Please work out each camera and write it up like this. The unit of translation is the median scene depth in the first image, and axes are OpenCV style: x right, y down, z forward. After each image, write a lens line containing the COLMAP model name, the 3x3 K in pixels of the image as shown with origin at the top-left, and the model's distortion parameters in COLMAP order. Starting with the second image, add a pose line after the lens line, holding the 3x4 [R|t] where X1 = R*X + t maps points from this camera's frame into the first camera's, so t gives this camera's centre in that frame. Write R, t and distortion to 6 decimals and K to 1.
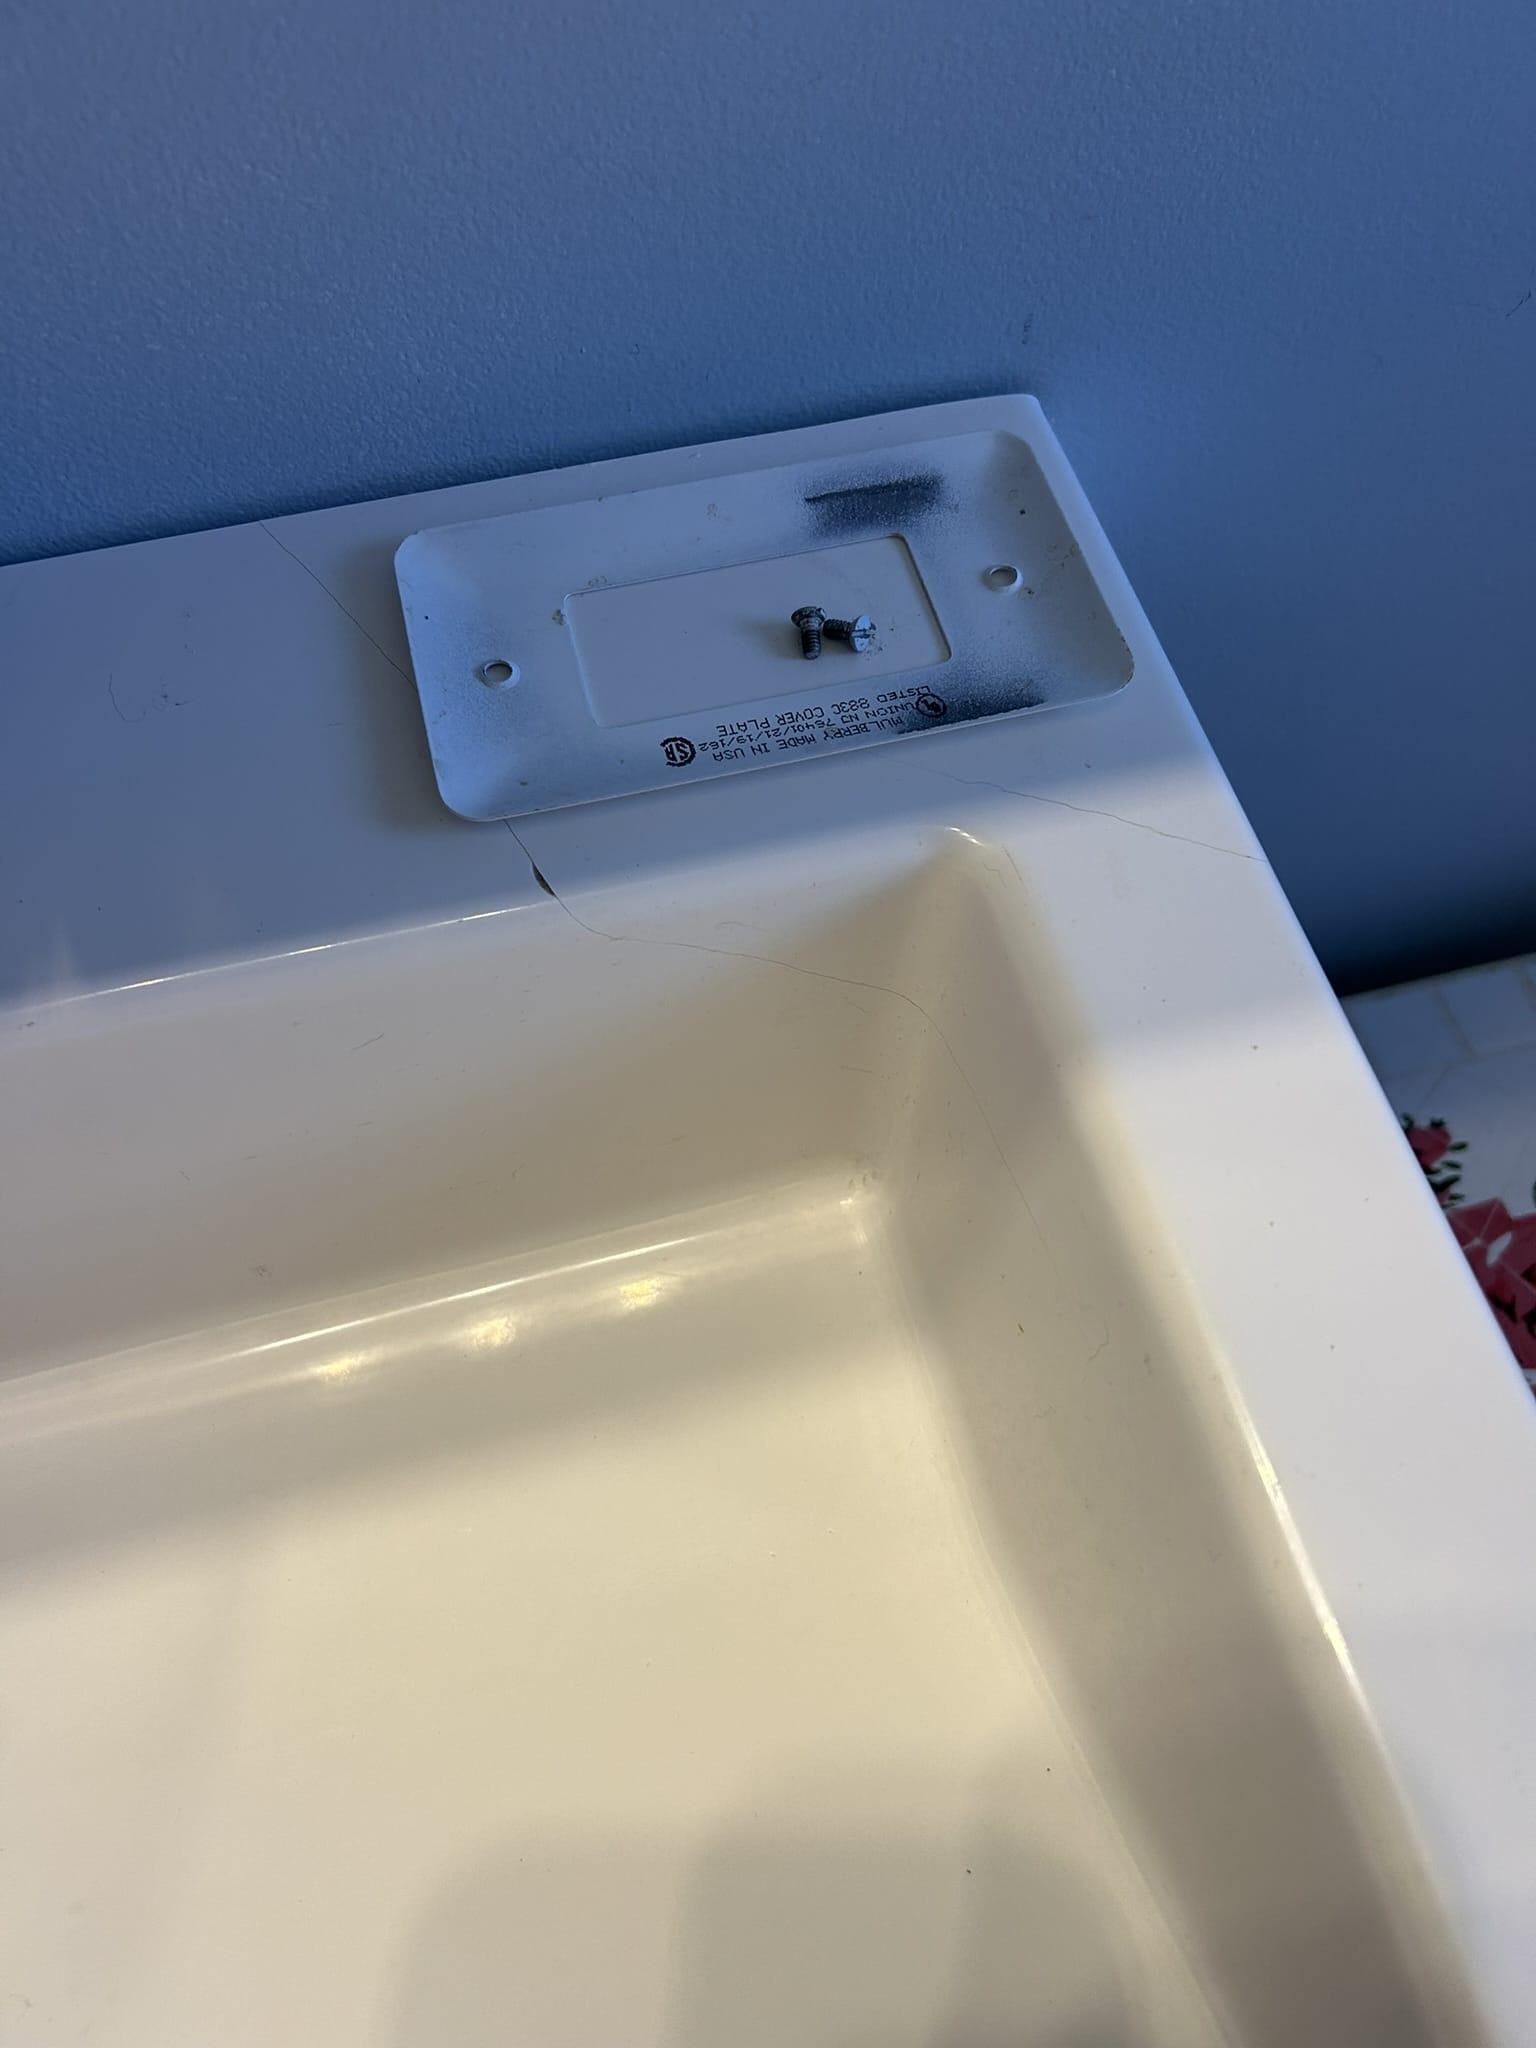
lens RADIAL K [[1543.4, 0, 771.0], [0, 1543.4, 1035.3], [0, 0, 1]] dist [0.053743, -0.062638]
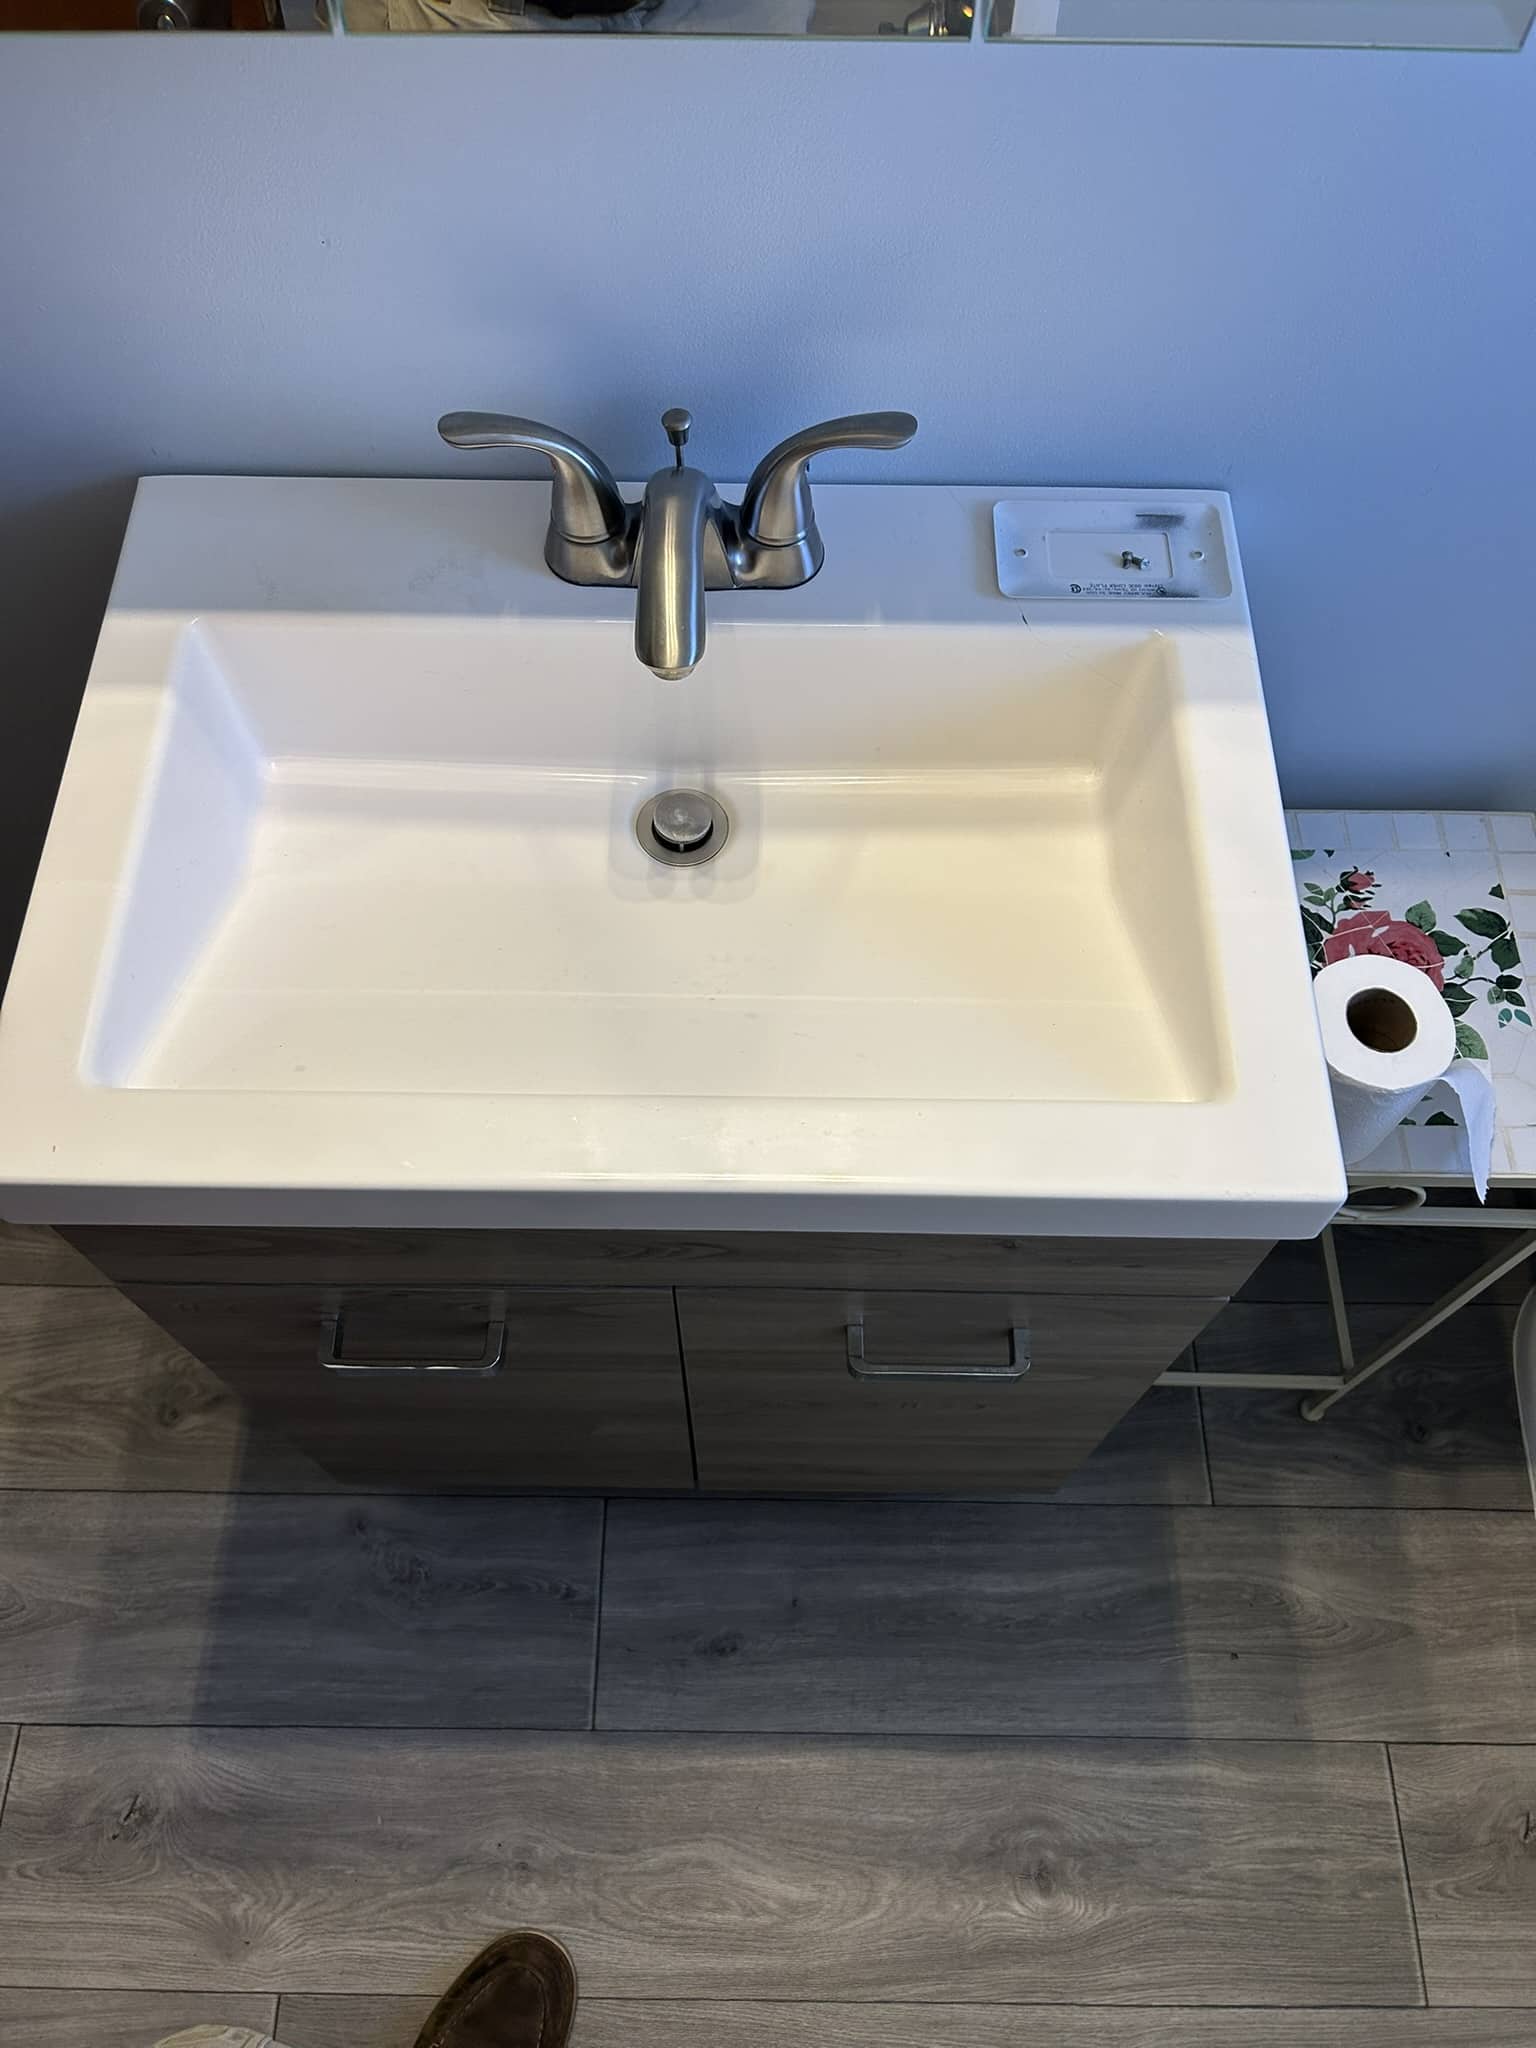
lens RADIAL K [[1543.4, 0, 763.2], [0, 1543.4, 1011.8], [0, 0, 1]] dist [0.053743, -0.062638]
pose [[0.965439, 0.232199, -0.118372, -0.094124], [-0.230132, 0.972665, 0.031033, 0.647784], [0.122342, -0.002720, 0.992484, -2.032613]]
